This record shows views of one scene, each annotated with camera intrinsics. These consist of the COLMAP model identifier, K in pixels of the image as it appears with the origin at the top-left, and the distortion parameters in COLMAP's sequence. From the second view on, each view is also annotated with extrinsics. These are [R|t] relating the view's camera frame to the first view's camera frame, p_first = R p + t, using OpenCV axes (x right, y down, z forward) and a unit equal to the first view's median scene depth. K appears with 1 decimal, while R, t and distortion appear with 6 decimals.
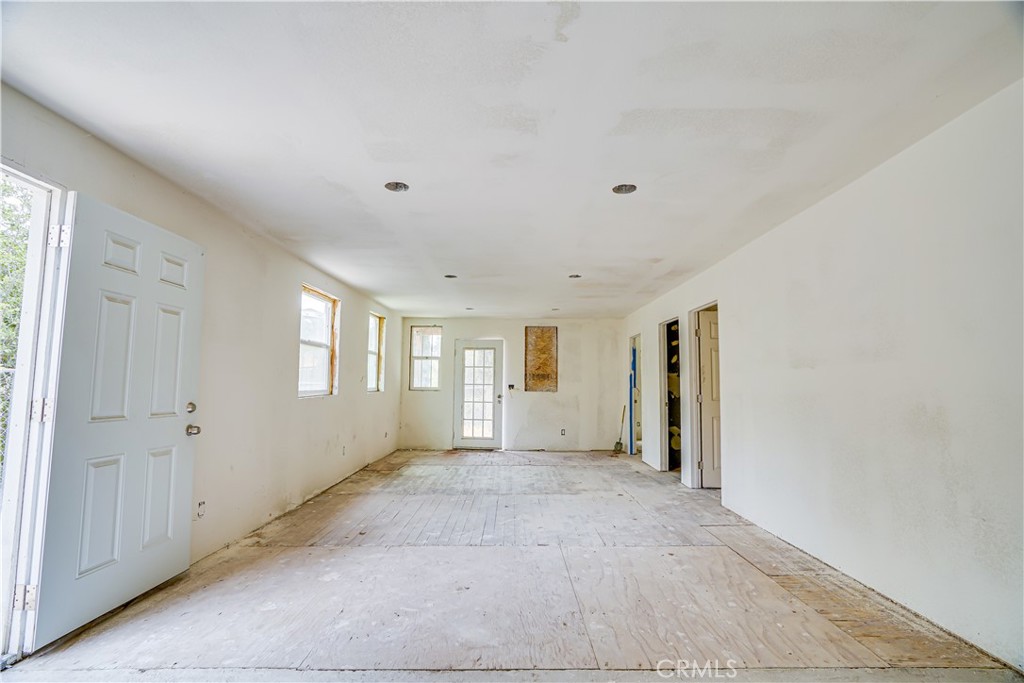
lens RADIAL K [[474.4, 0, 512.0], [0, 474.4, 341.5], [0, 0, 1]] dist [-0.068703, 0.031144]
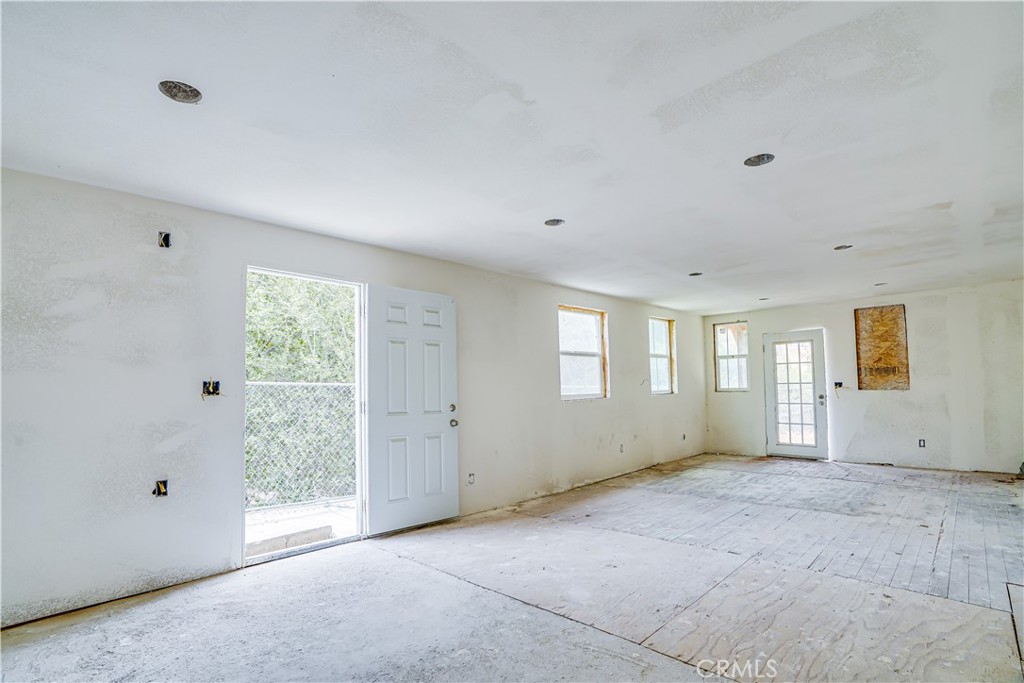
lens RADIAL K [[493.7, 0, 497.5], [0, 493.7, 364.5], [0, 0, 1]] dist [-0.077458, 0.036408]
pose [[0.705462, -0.055627, -0.706562, 0.196883], [0.087297, 0.996144, 0.008735, 0.001720], [0.703351, -0.067843, 0.707598, -0.000545]]
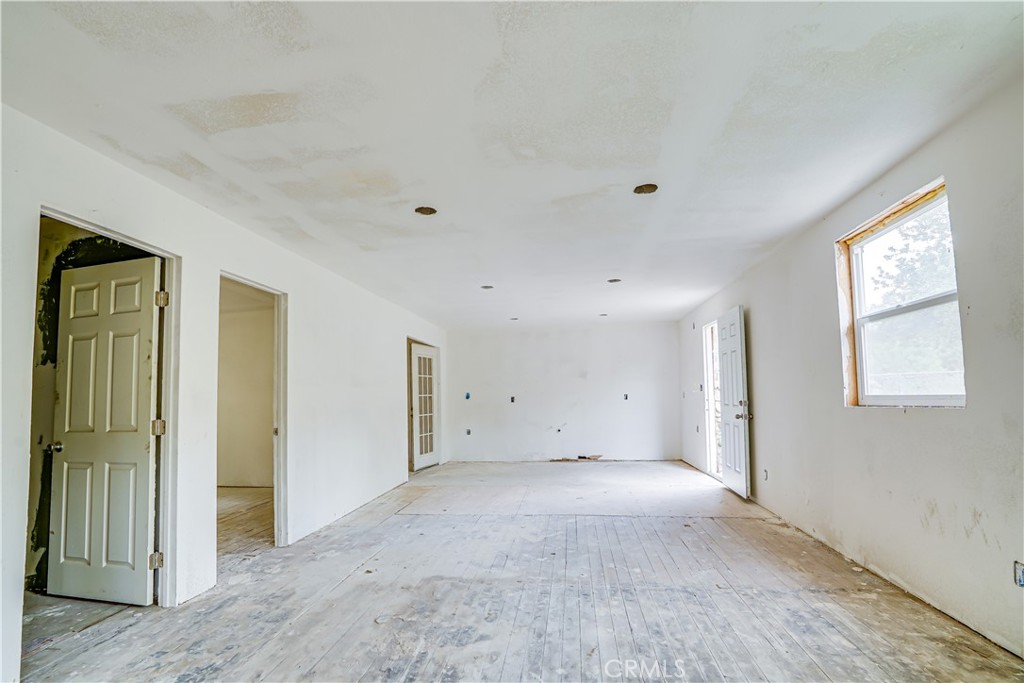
lens RADIAL K [[493.7, 0, 497.5], [0, 493.7, 364.5], [0, 0, 1]] dist [-0.077458, 0.036408]
pose [[-0.988987, 0.029557, 0.145022, -0.027323], [0.006367, 0.987445, -0.157833, 0.103939], [-0.147867, -0.155172, -0.976758, 1.087165]]
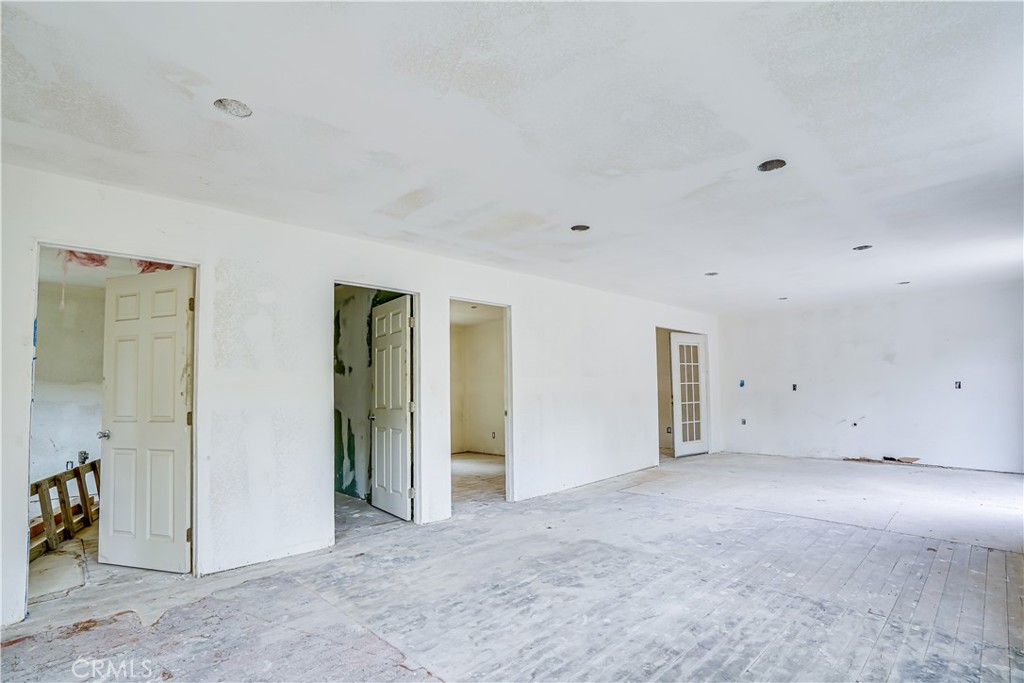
lens RADIAL K [[493.7, 0, 497.5], [0, 493.7, 364.5], [0, 0, 1]] dist [-0.077458, 0.036408]
pose [[-0.686470, 0.046279, 0.725684, -0.204792], [-0.053064, 0.992124, -0.113467, 0.102616], [-0.725219, -0.116399, -0.678607, 1.083316]]
